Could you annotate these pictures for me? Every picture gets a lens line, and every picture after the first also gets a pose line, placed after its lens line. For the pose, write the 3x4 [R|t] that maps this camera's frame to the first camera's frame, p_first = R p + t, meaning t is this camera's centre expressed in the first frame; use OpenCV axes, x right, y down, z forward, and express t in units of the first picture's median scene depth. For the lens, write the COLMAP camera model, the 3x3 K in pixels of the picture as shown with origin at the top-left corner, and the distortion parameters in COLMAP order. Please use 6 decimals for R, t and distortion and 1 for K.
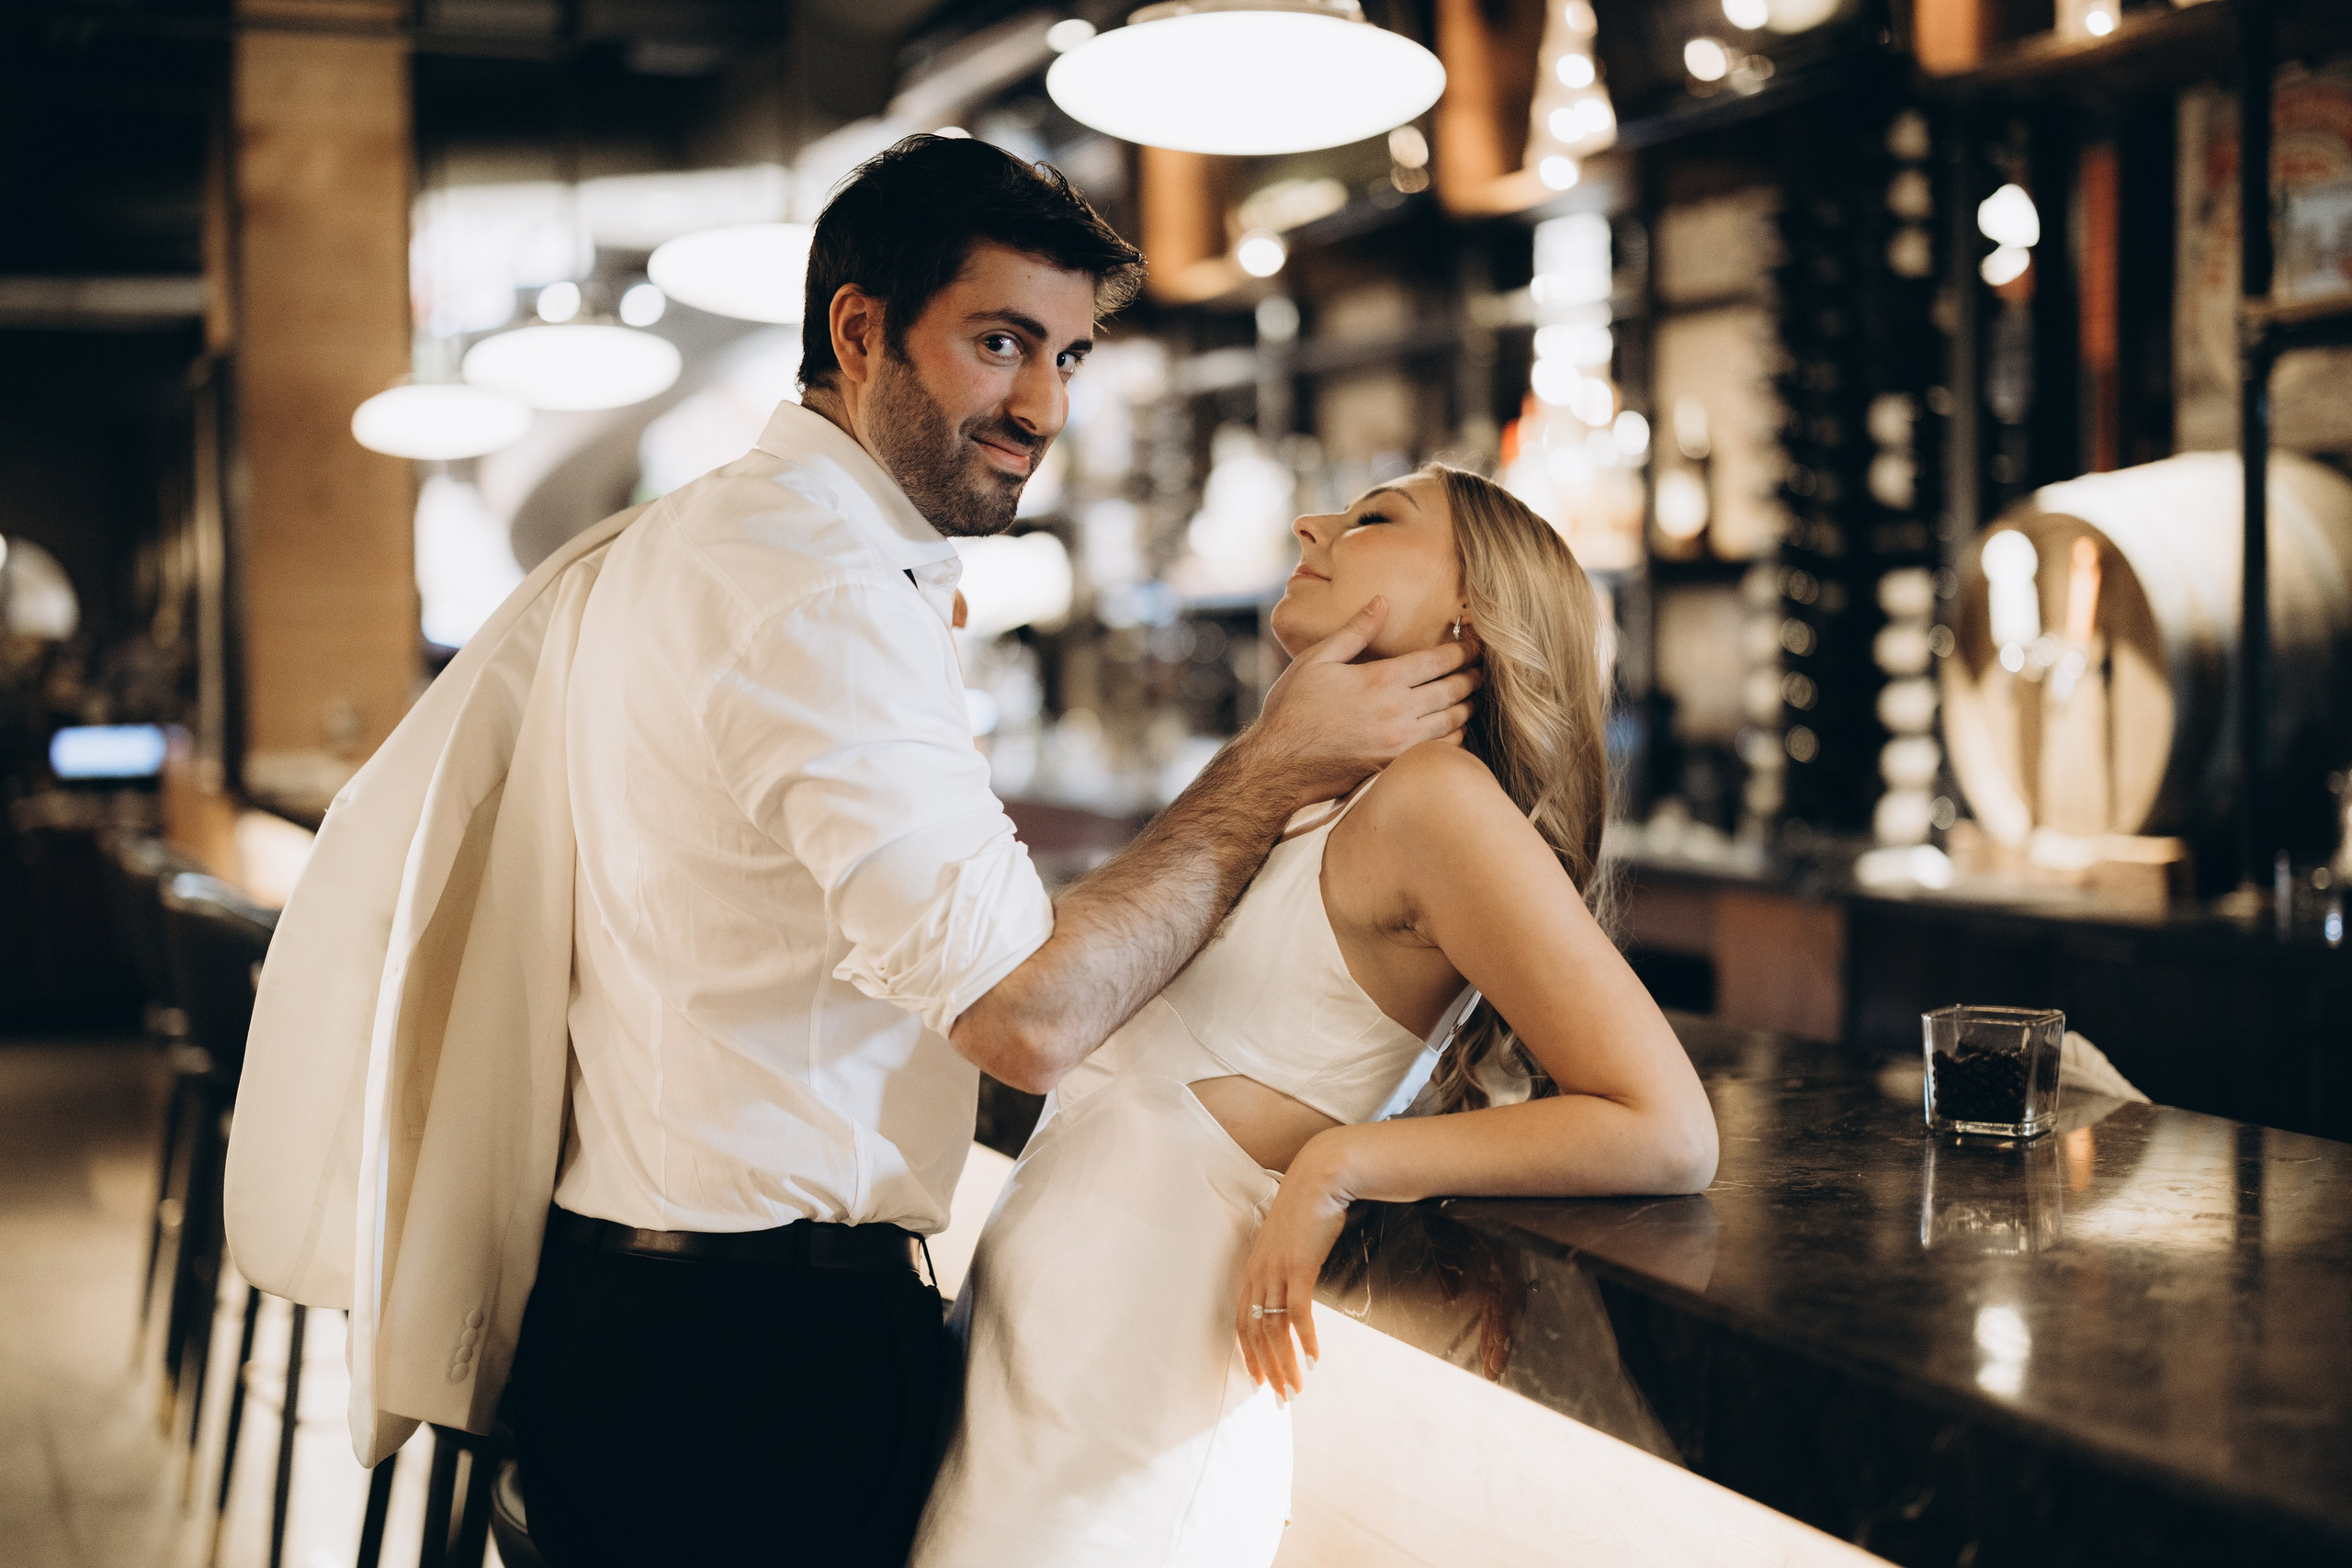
lens RADIAL K [[3348.8, 0, 1195.0], [0, 3348.8, 791.5], [0, 0, 1]] dist [0.006107, 0.000000]
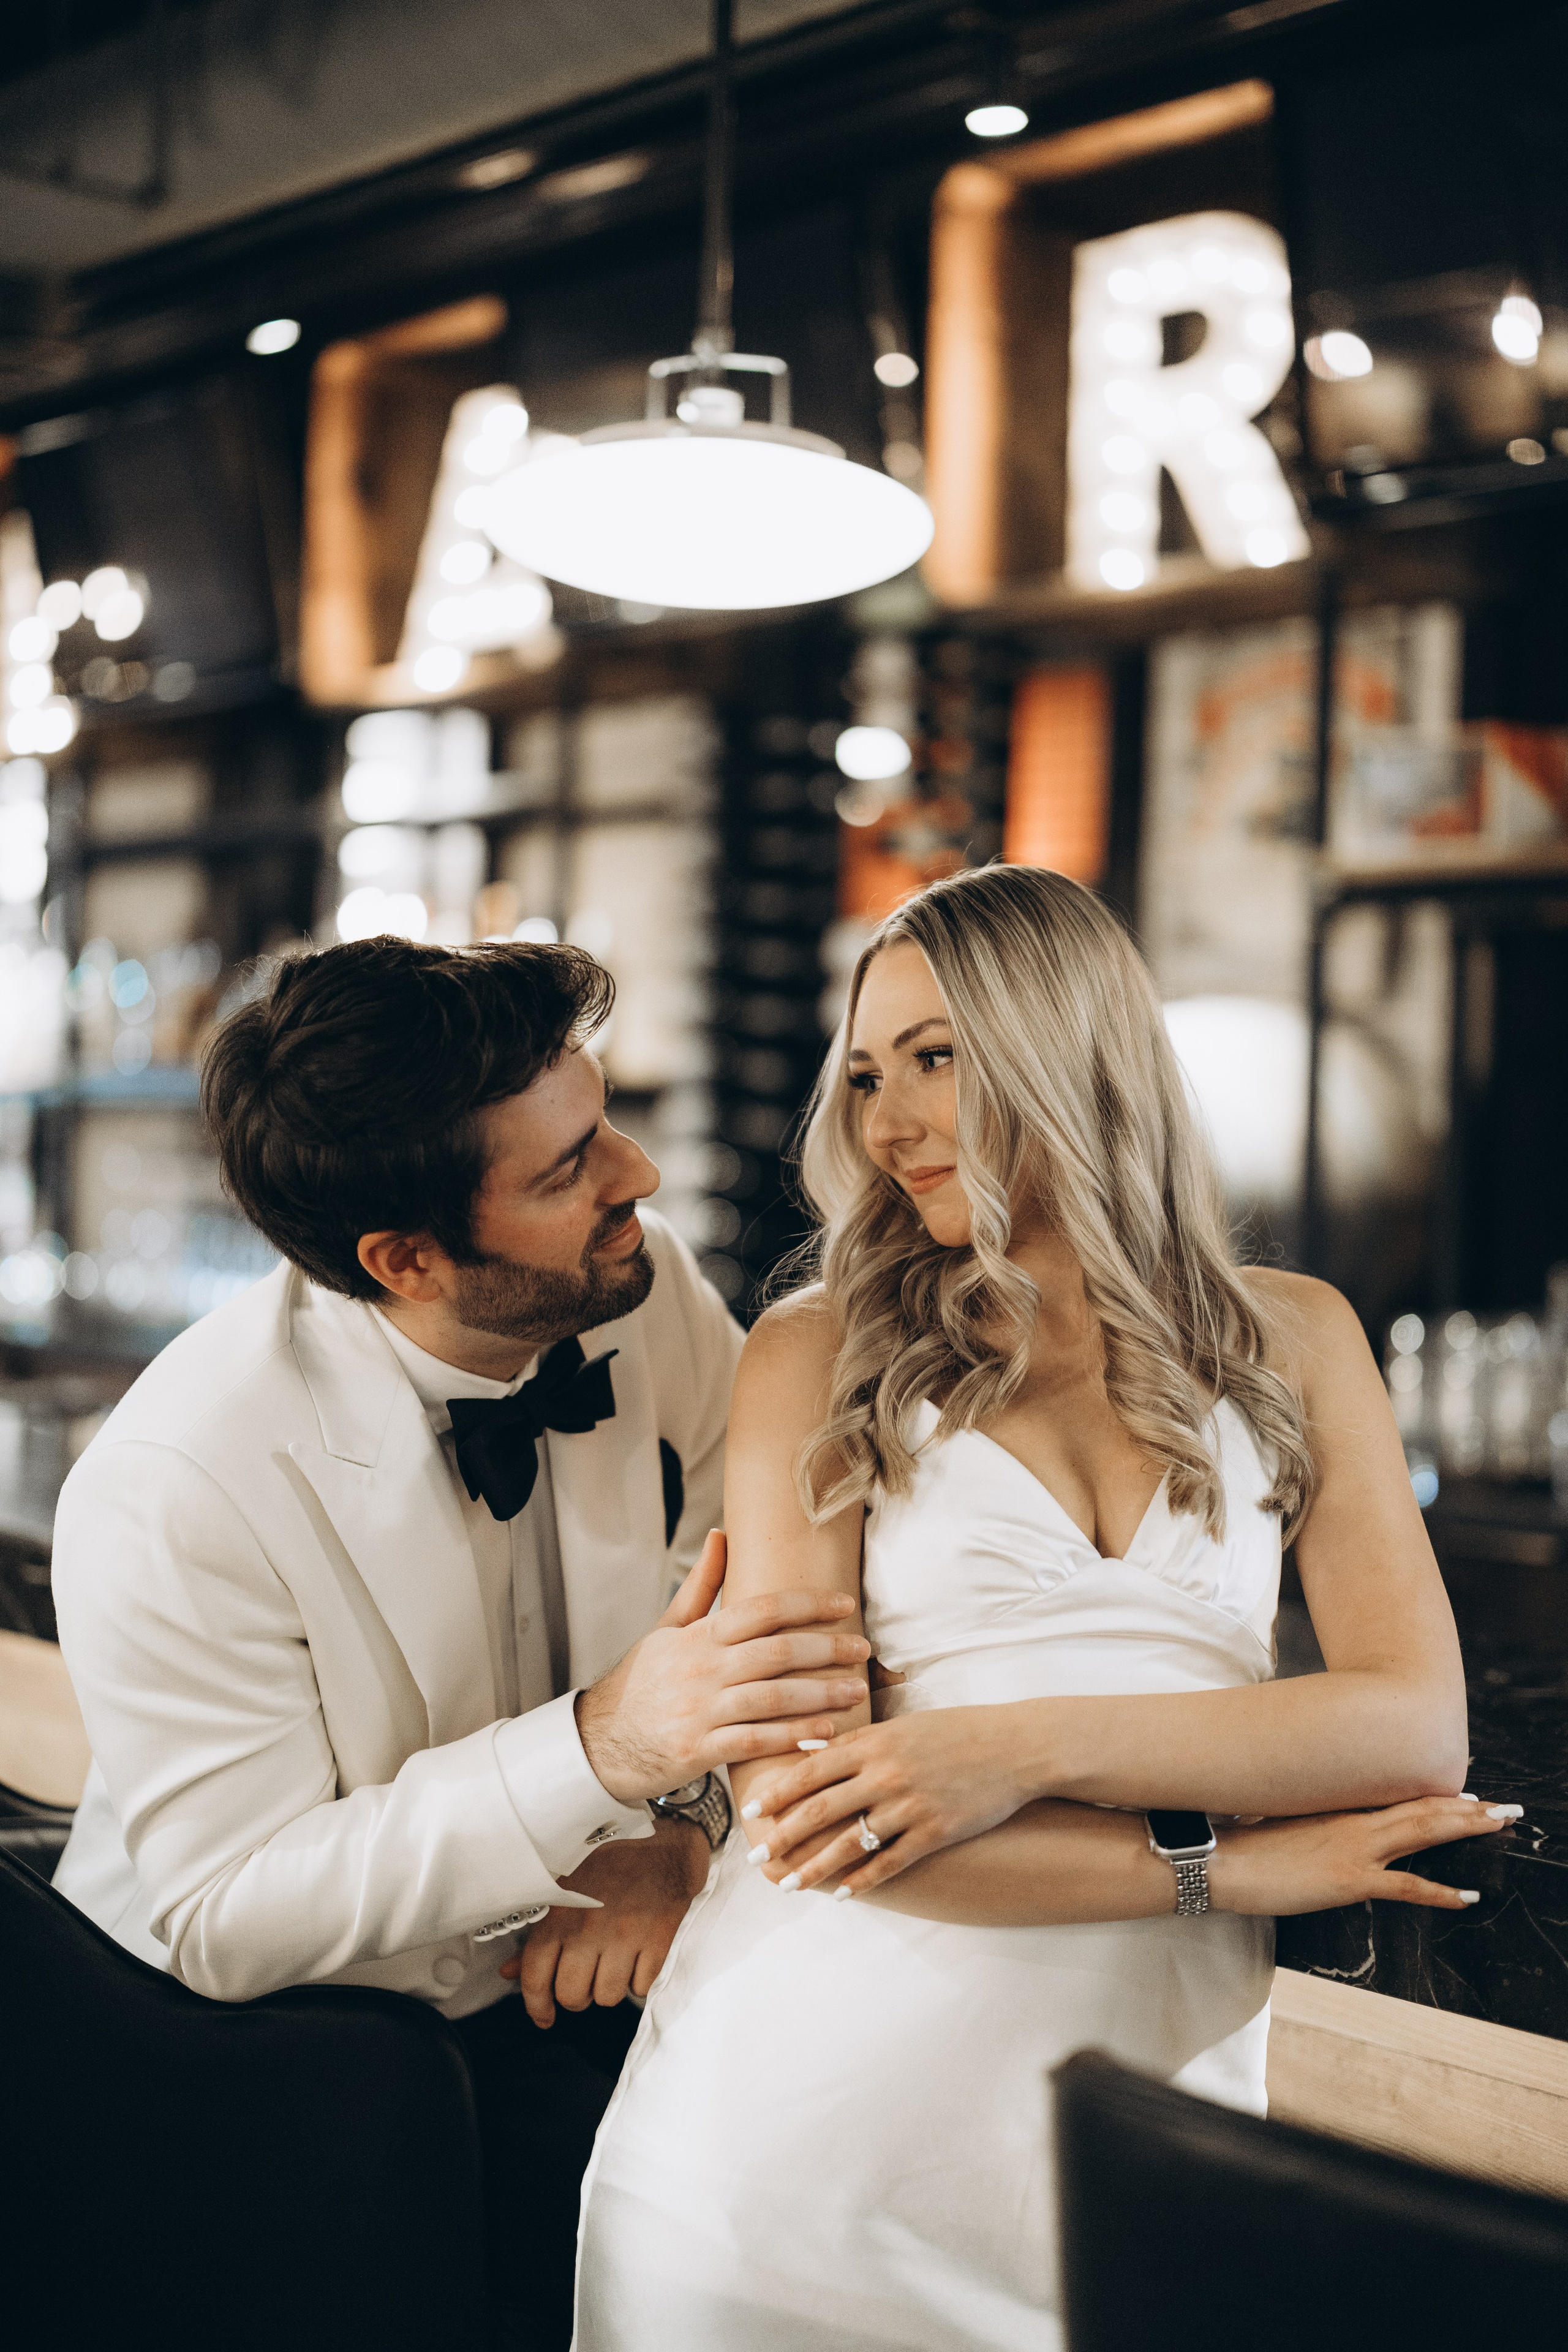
lens RADIAL K [[3349.1, 0, 780.2], [0, 3349.1, 1196.5], [0, 0, 1]] dist [0.006107, 0.000000]
pose [[0.935565, 0.040857, 0.350782, -0.158078], [-0.028531, 0.998783, -0.040238, 0.000646], [-0.351999, 0.027637, 0.935592, 0.100559]]
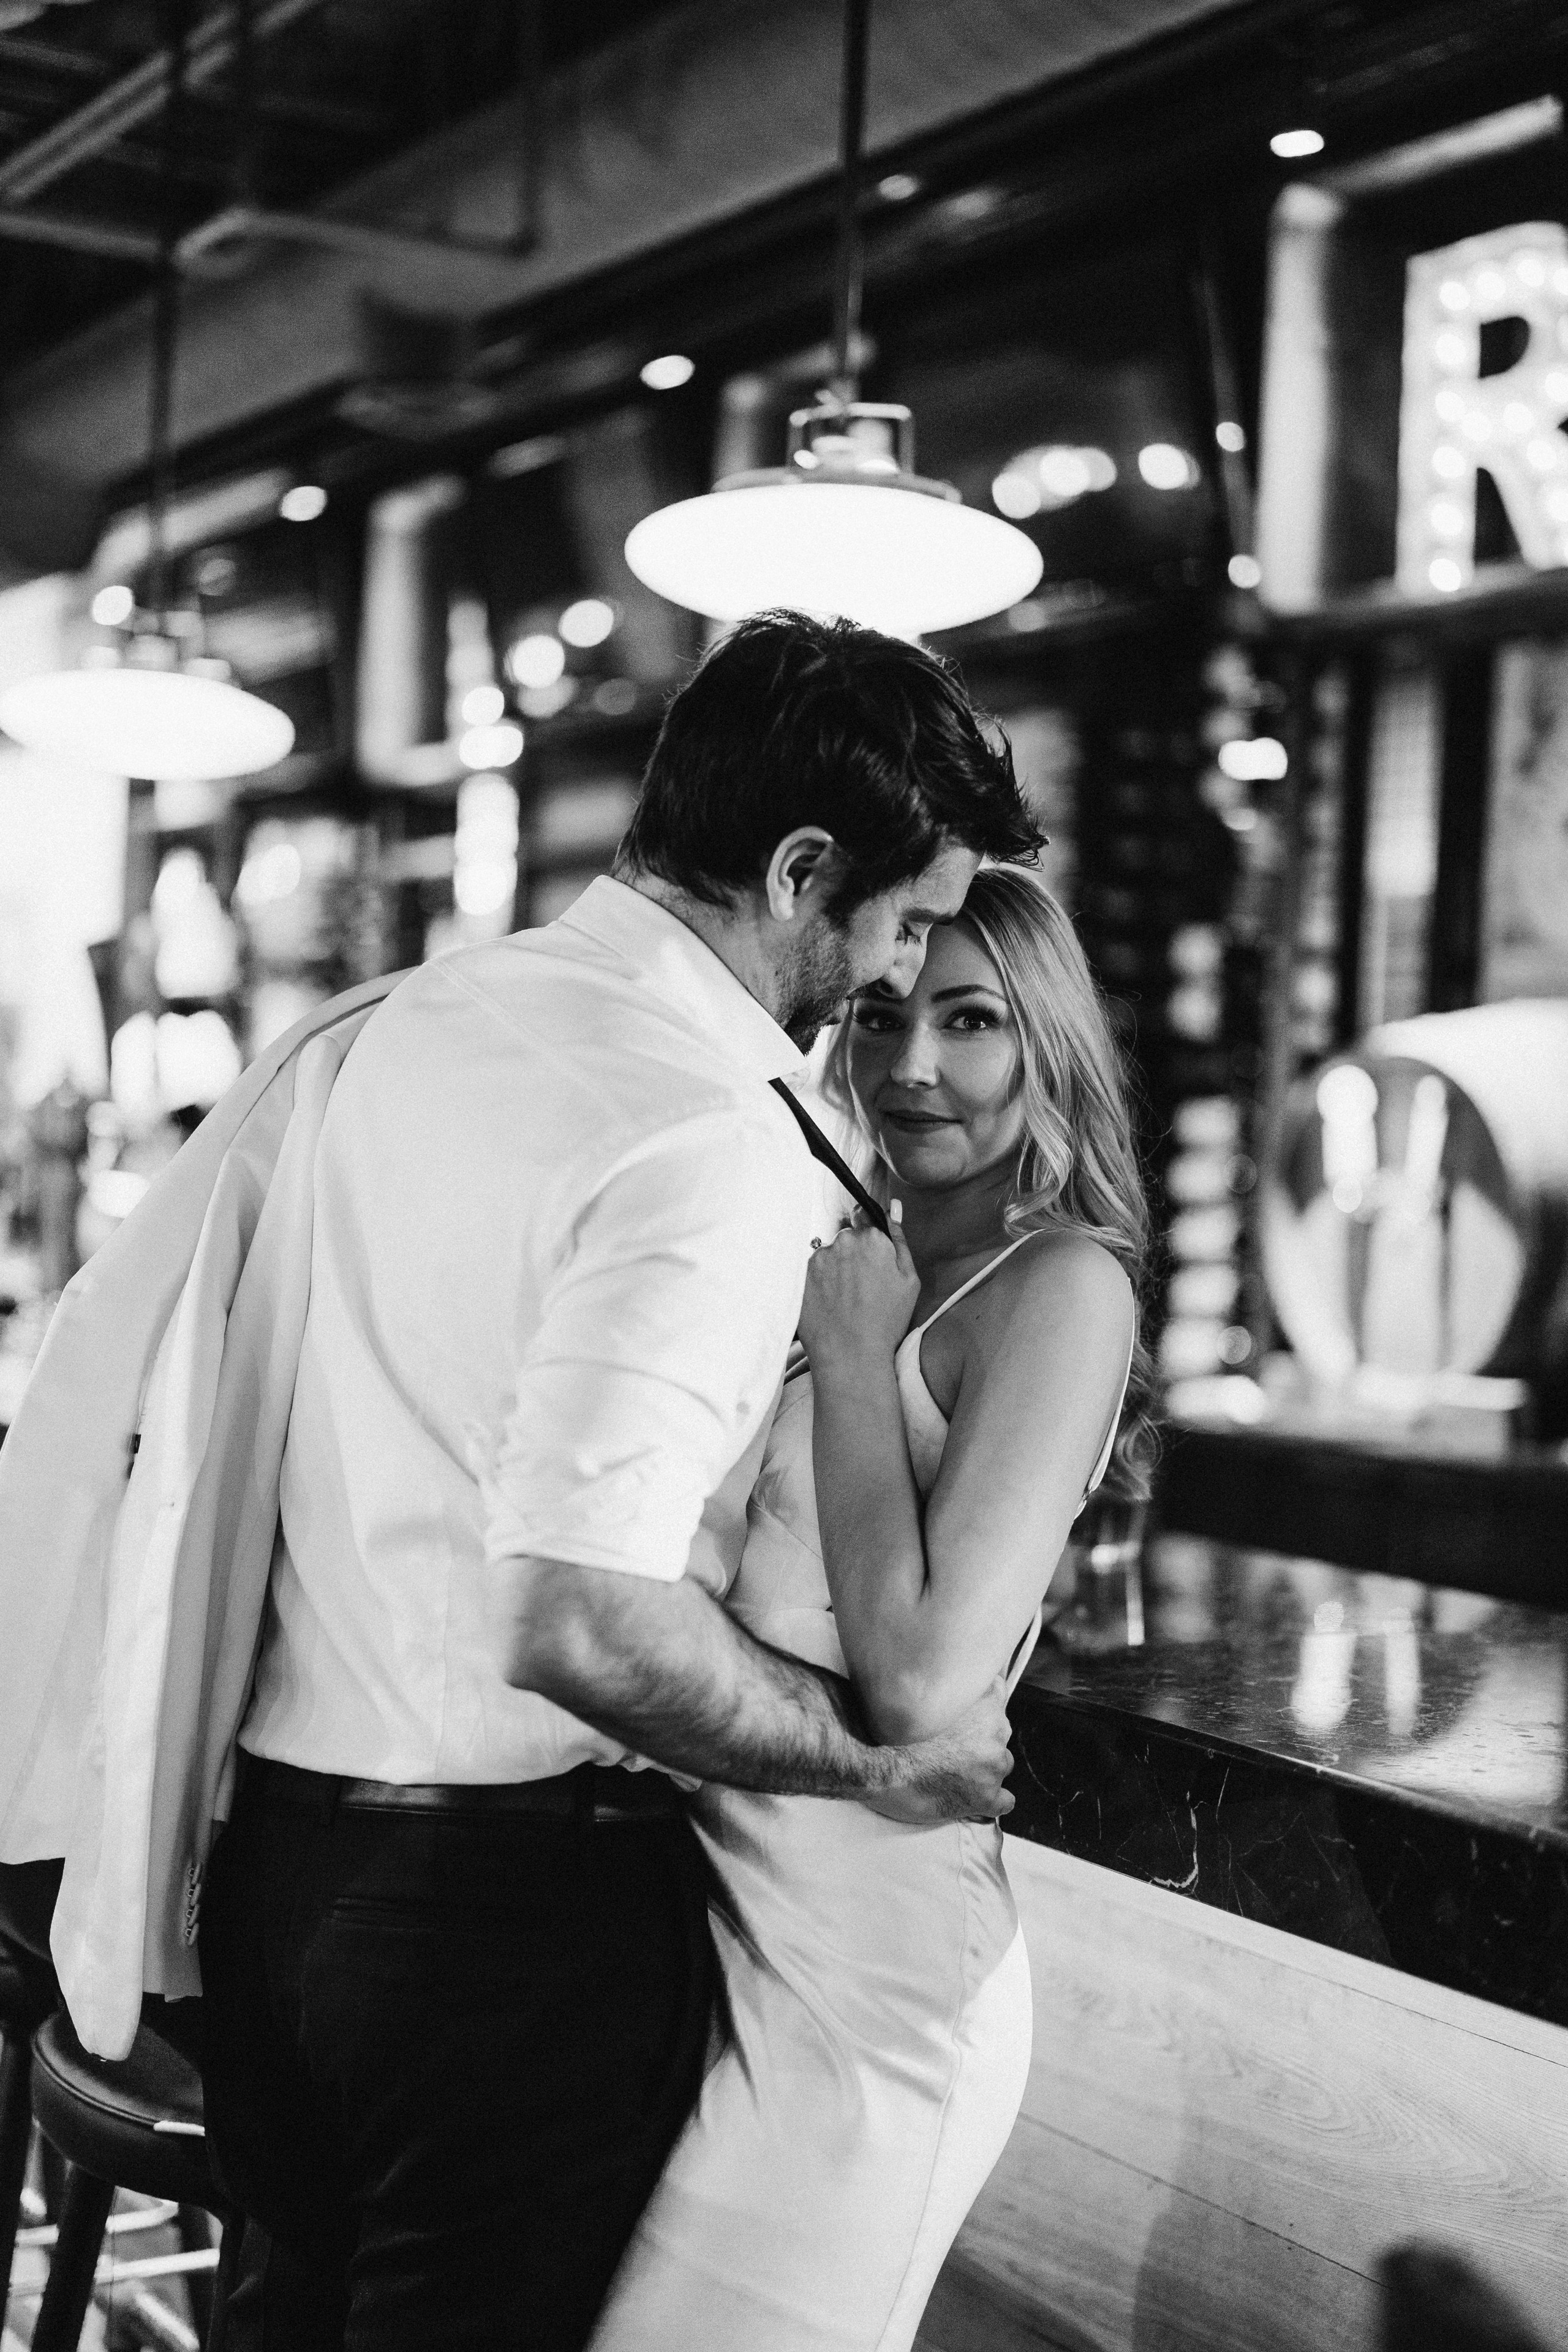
lens RADIAL K [[3349.1, 0, 776.0], [0, 3349.1, 1183.2], [0, 0, 1]] dist [0.006107, 0.000000]
pose [[0.982694, 0.047901, 0.178934, -0.095795], [-0.042029, 0.998451, -0.036463, 0.000342], [-0.180403, 0.028312, 0.983185, 0.042011]]
